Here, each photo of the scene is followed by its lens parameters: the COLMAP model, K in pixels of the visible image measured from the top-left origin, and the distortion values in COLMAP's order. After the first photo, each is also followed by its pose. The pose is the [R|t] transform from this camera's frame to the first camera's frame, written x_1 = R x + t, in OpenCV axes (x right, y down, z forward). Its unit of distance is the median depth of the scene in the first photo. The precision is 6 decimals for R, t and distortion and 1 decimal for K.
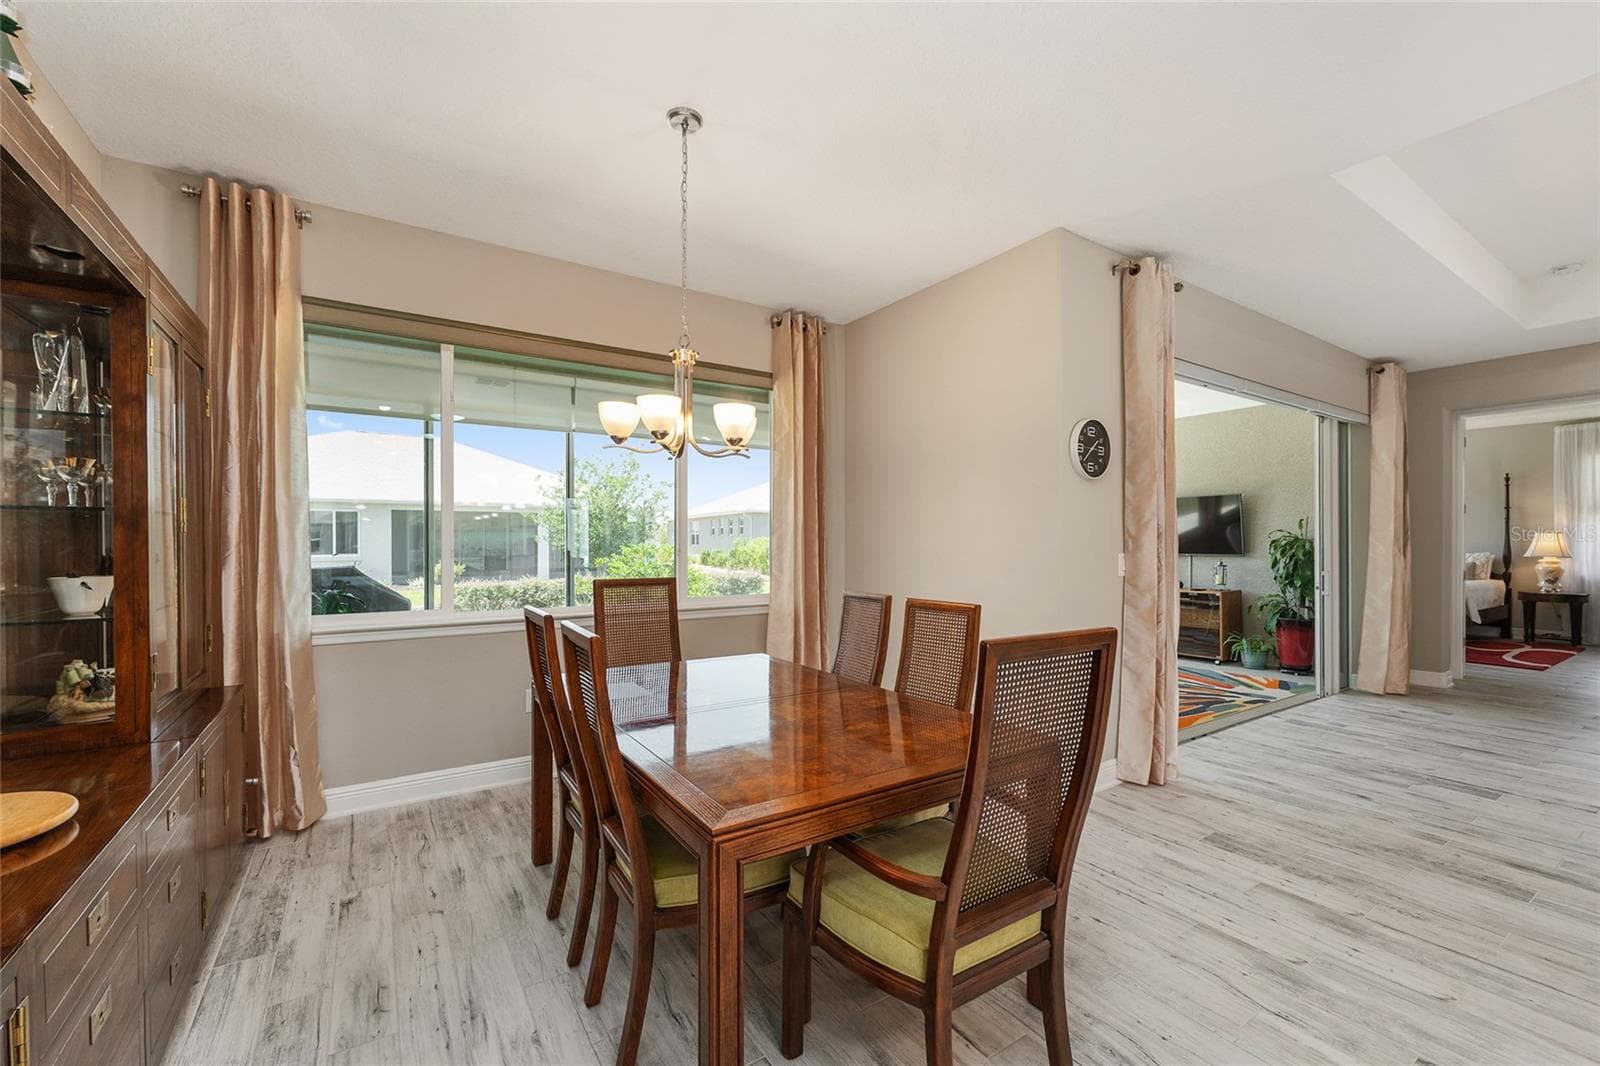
lens RADIAL K [[650.0, 0, 794.2], [0, 650.0, 540.8], [0, 0, 1]] dist [0.003524, -0.000448]
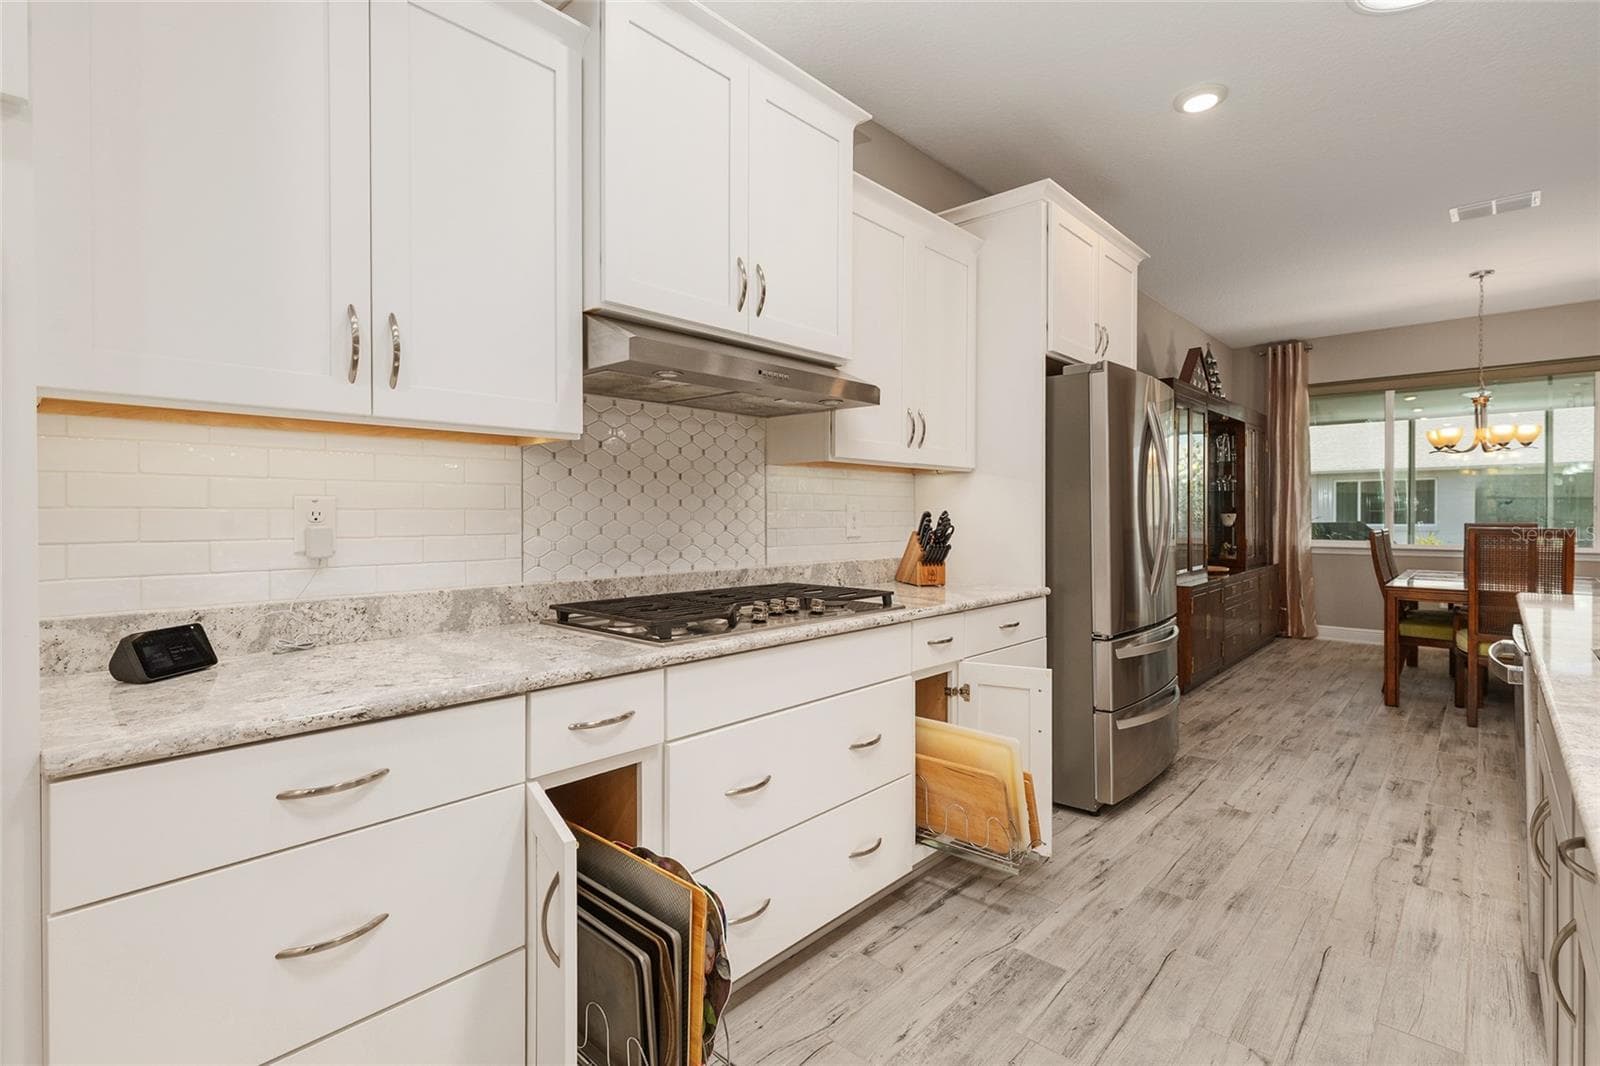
lens RADIAL K [[752.1, 0, 808.5], [0, 752.1, 519.6], [0, 0, 1]] dist [0.004486, 0.000583]
pose [[0.254482, 0.008211, -0.967043, 1.265350], [-0.000485, 0.999965, 0.008363, 0.037321], [0.967077, -0.001660, 0.254477, -1.249239]]
